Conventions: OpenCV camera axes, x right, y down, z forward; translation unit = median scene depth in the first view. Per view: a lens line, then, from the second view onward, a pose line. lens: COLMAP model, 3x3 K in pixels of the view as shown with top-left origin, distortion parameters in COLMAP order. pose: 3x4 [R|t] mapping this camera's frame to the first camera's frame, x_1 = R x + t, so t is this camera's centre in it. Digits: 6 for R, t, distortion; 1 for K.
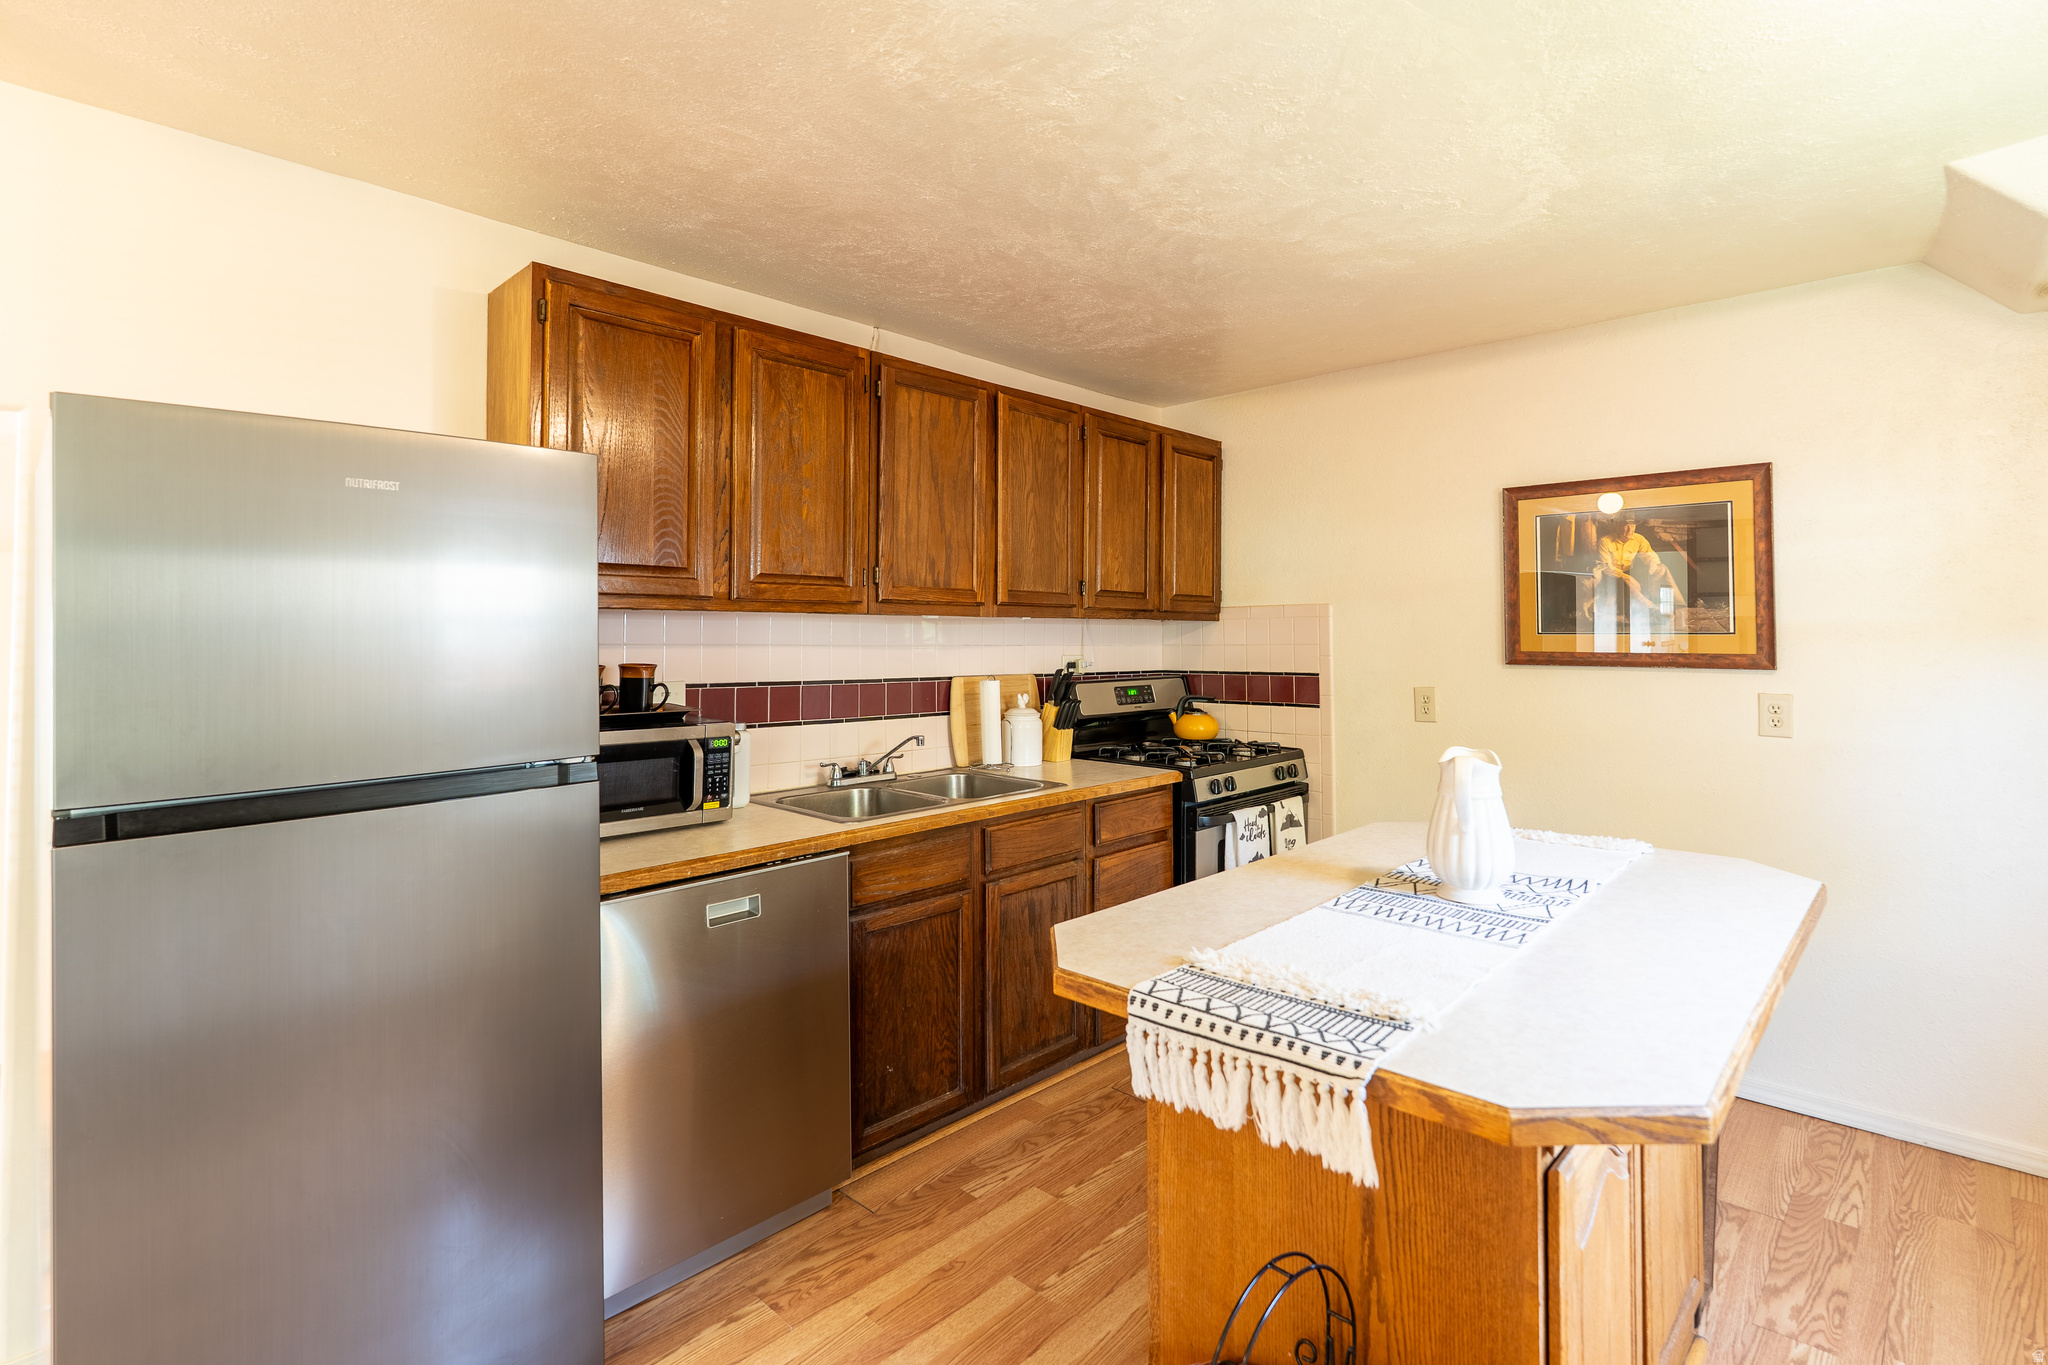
lens RADIAL K [[971.4, 0, 1024.1], [0, 971.4, 638.7], [0, 0, 1]] dist [0.001336, 0.000098]
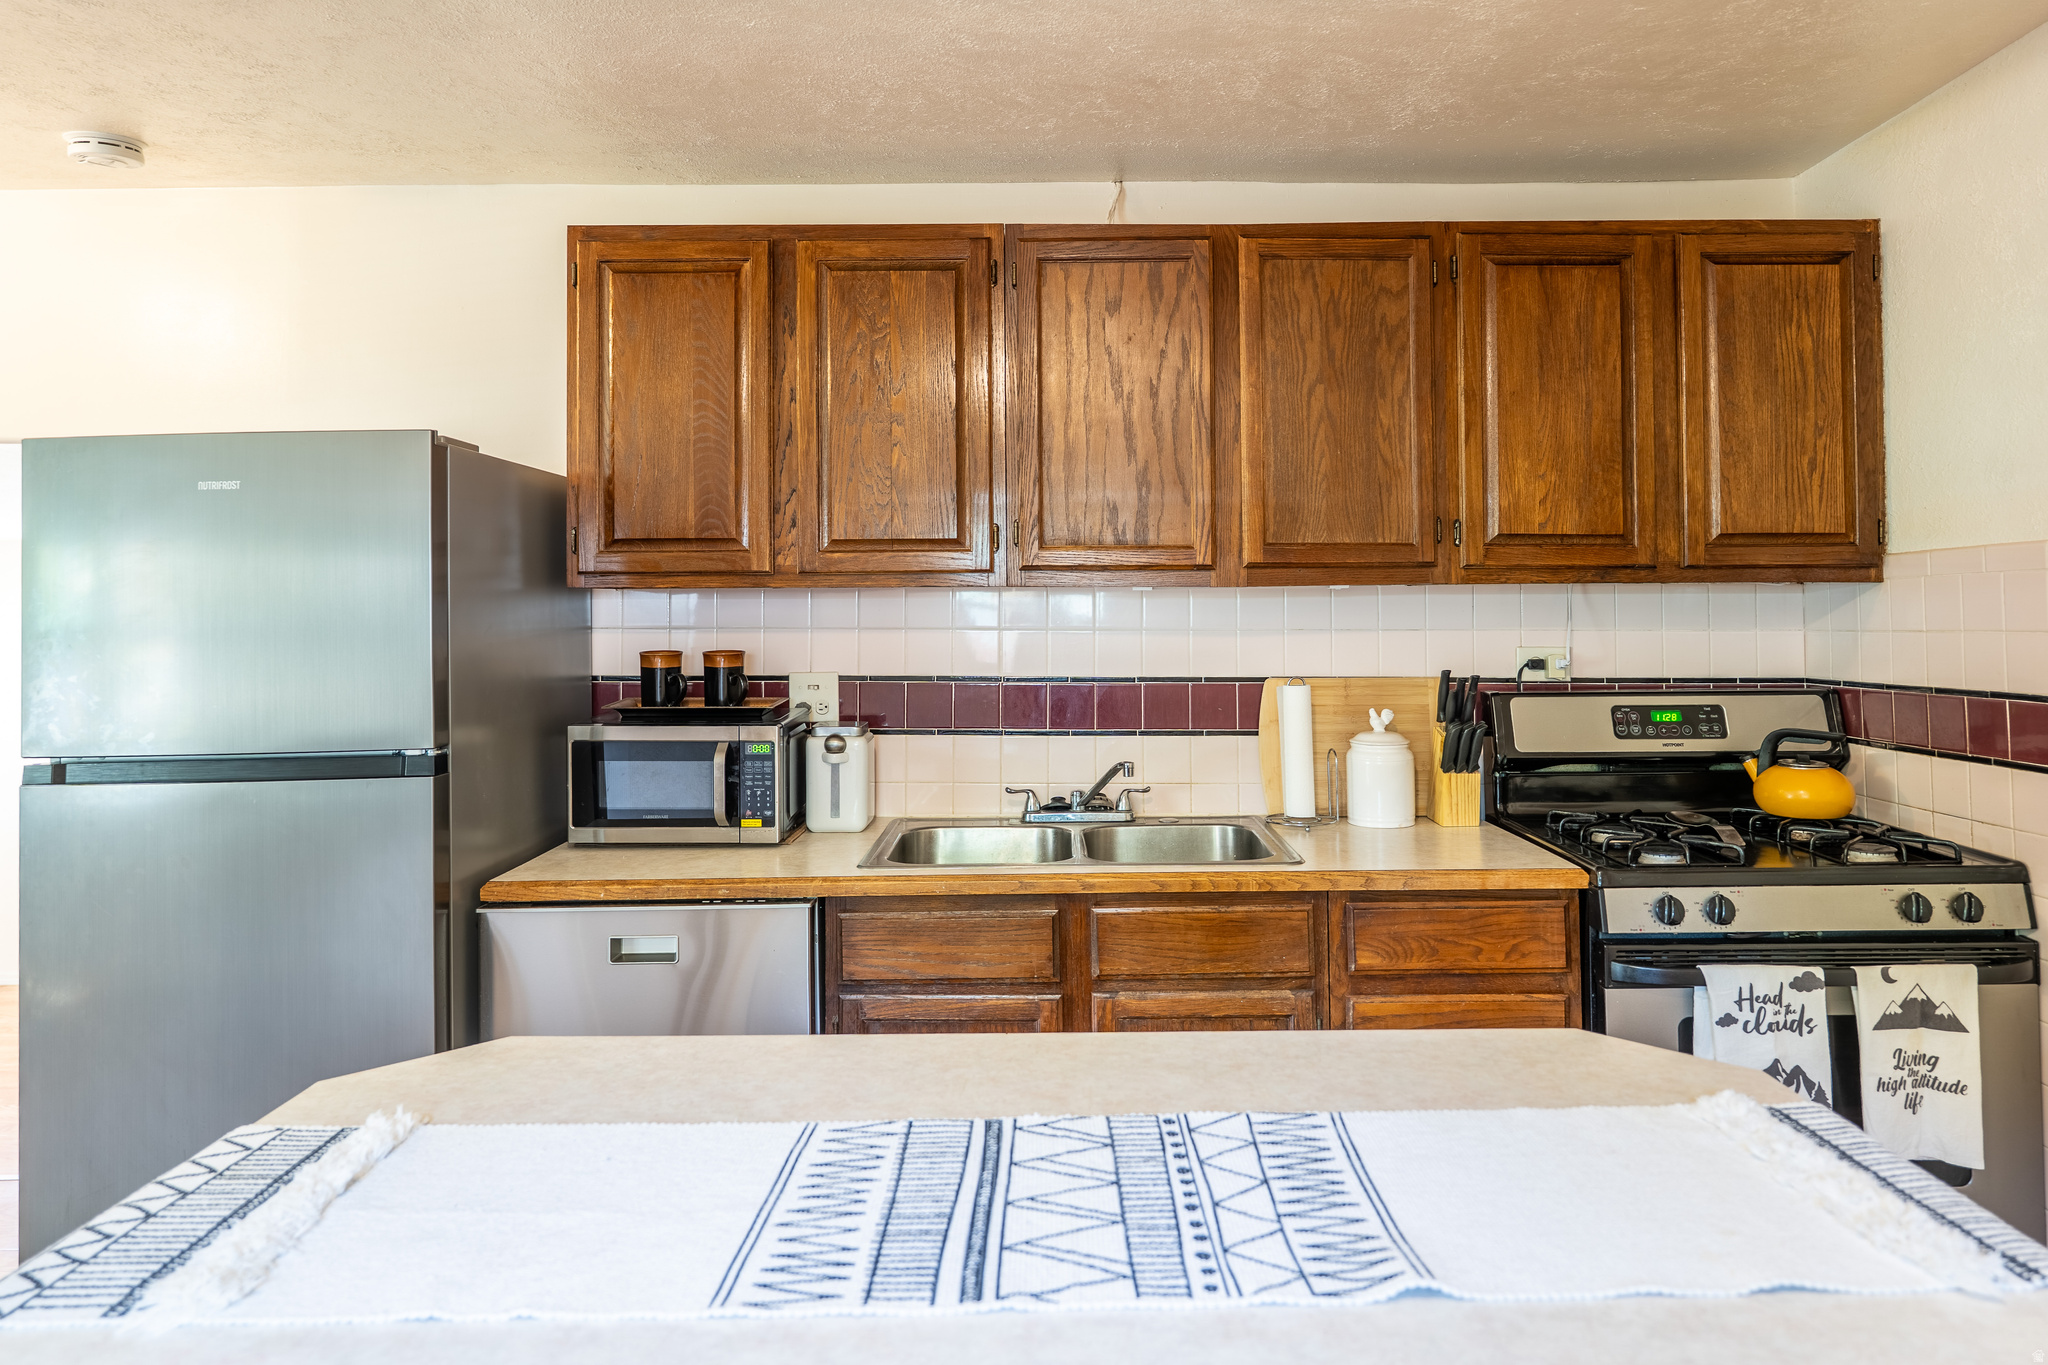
lens RADIAL K [[1282.7, 0, 1026.9], [0, 1282.7, 595.4], [0, 0, 1]] dist [-0.003698, 0.001191]
pose [[0.696150, -0.012822, -0.717782, 0.445553], [0.003582, 0.999890, -0.014388, -0.004424], [0.717888, 0.007446, 0.696119, 0.286437]]
